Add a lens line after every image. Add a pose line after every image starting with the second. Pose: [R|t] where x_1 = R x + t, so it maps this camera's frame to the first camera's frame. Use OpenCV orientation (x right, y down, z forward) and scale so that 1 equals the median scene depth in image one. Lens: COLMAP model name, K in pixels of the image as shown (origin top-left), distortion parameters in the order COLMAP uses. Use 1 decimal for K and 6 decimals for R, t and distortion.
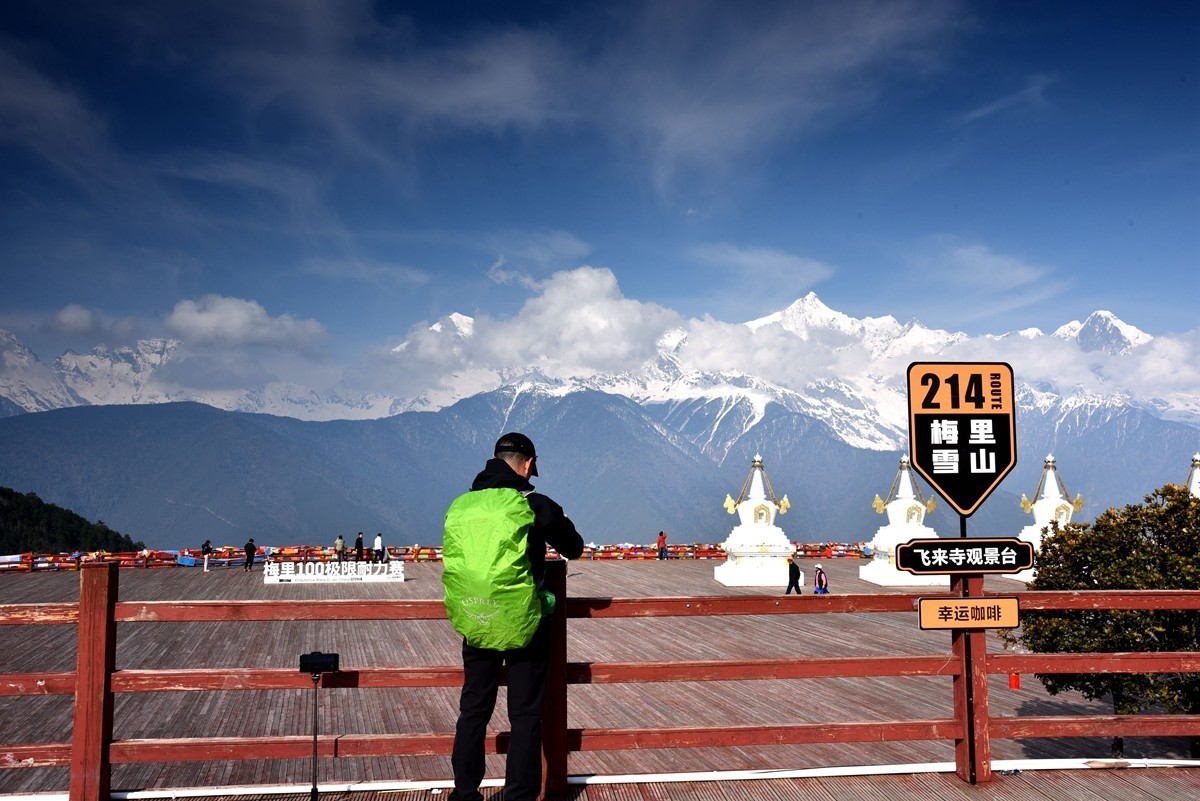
lens RADIAL K [[1070.6, 0, 609.8], [0, 1070.6, 405.1], [0, 0, 1]] dist [0.005872, 0.019722]
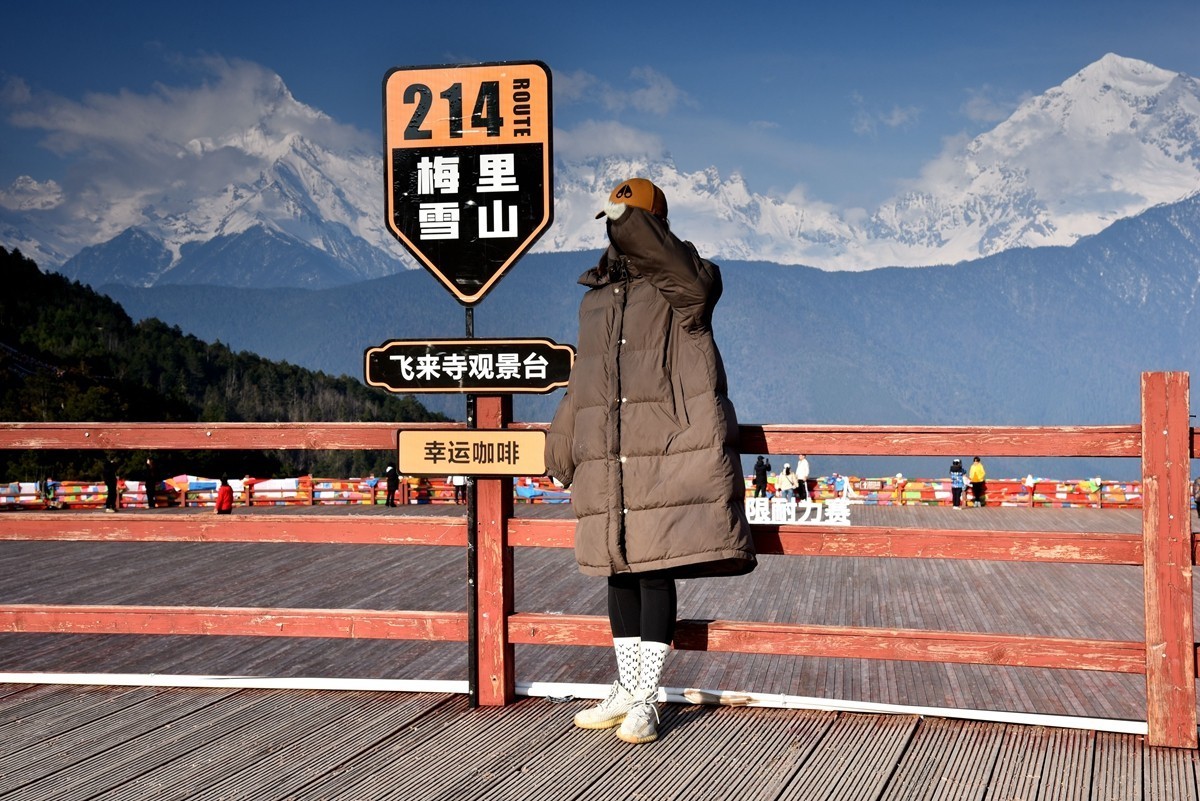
lens RADIAL K [[1911.6, 0, 604.6], [0, 1911.6, 408.2], [0, 0, 1]] dist [0.346457, 0.000000]
pose [[0.920903, 0.001329, -0.389790, 0.848286], [0.032775, 0.996189, 0.080829, 0.073493], [0.388412, -0.087211, 0.917350, -0.041316]]
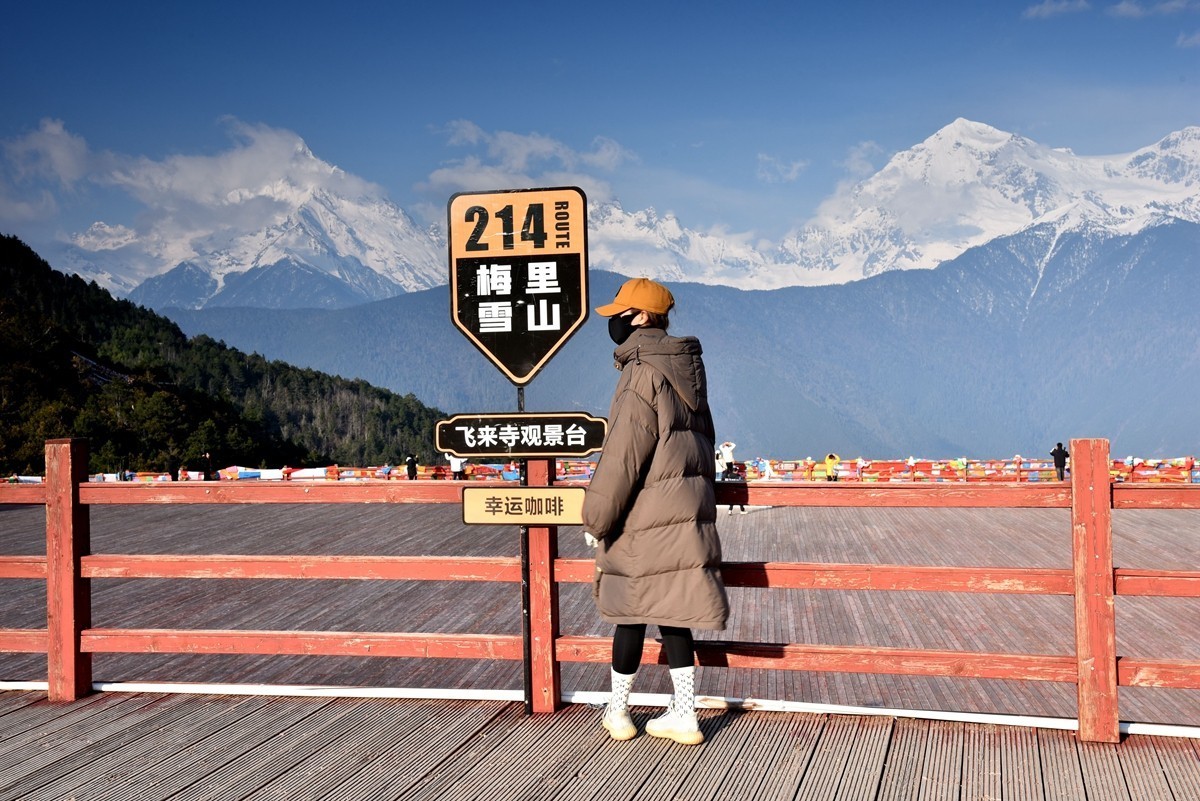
lens RADIAL K [[1537.0, 0, 605.4], [0, 1537.0, 408.1], [0, 0, 1]] dist [0.186386, 0.000000]
pose [[0.930345, -0.009581, -0.366559, 0.796174], [0.044245, 0.995288, 0.086281, 0.024444], [0.364005, -0.096490, 0.926385, -0.035743]]
